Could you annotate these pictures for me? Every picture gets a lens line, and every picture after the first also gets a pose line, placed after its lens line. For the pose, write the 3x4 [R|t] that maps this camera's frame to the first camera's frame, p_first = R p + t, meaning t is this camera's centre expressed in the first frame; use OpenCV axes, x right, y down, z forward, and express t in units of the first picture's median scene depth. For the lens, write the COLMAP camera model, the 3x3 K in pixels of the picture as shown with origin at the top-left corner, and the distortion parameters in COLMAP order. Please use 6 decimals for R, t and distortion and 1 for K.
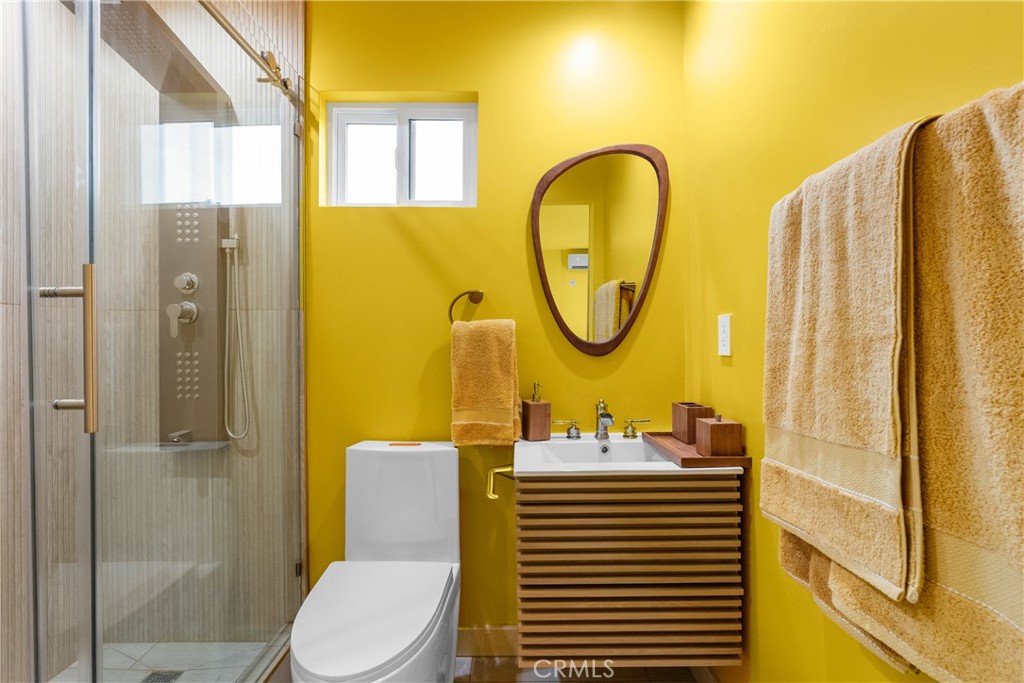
lens RADIAL K [[465.7, 0, 509.3], [0, 465.7, 339.4], [0, 0, 1]] dist [-0.012360, 0.005523]
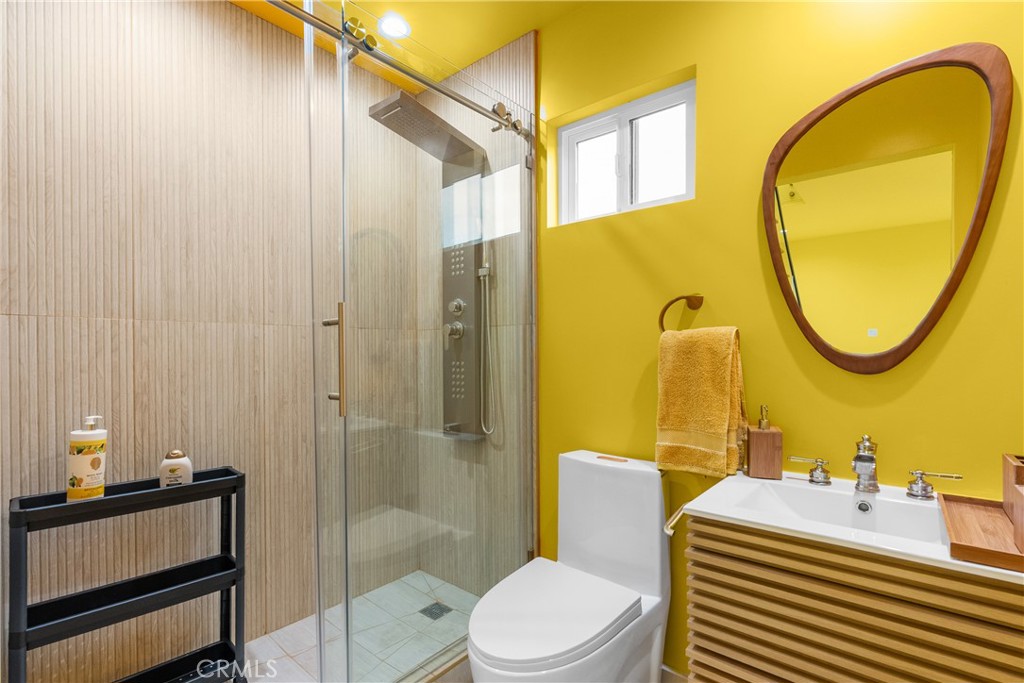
lens RADIAL K [[465.7, 0, 481.6], [0, 465.7, 353.3], [0, 0, 1]] dist [-0.012360, 0.005523]
pose [[0.755865, -0.000222, -0.654727, 0.191323], [0.006089, 0.999959, 0.006690, -0.003347], [0.654699, -0.009043, 0.755836, 0.080526]]
